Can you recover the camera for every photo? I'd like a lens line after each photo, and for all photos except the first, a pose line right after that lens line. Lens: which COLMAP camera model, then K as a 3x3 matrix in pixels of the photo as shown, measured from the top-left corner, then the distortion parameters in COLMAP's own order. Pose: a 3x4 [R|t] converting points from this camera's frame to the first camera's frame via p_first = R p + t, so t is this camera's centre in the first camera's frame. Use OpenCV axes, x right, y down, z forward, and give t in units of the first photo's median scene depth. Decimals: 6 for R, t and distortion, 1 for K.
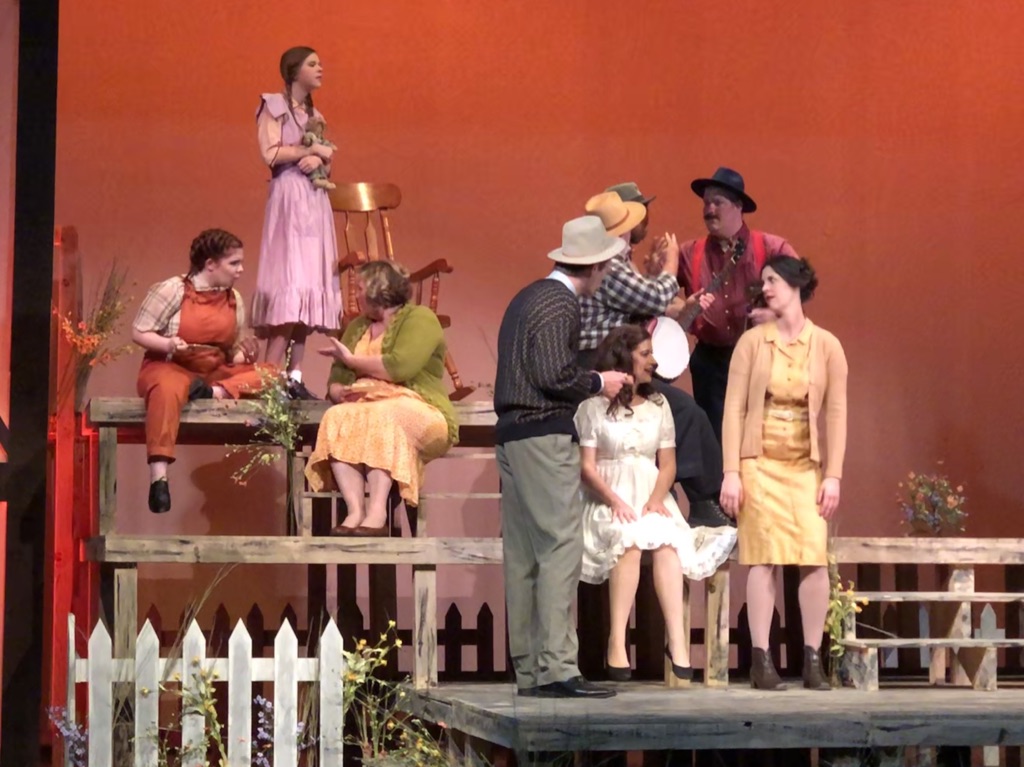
lens RADIAL K [[2774.0, 0, 509.1], [0, 2774.0, 356.4], [0, 0, 1]] dist [0.158197, 0.000000]
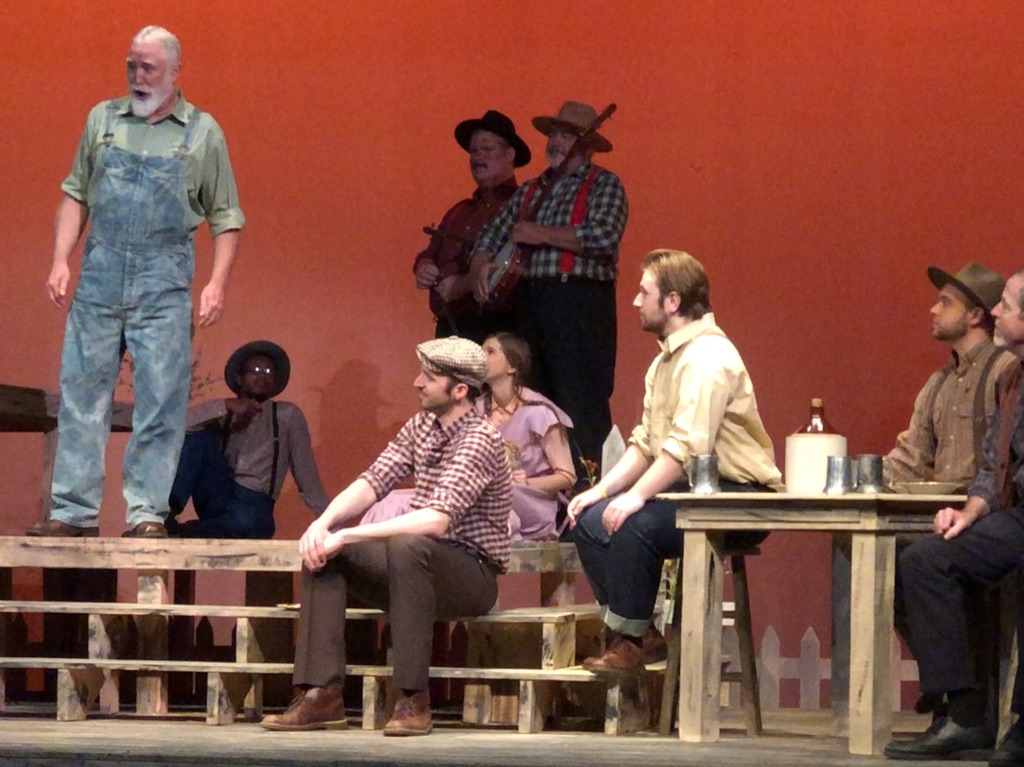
lens RADIAL K [[3272.9, 0, 514.1], [0, 3272.9, 376.3], [0, 0, 1]] dist [-0.011738, 0.000000]
pose [[0.909194, -0.012611, -0.416182, 0.669966], [0.017857, 0.999803, 0.008715, 0.011094], [0.415990, -0.015355, 0.909240, 0.169130]]
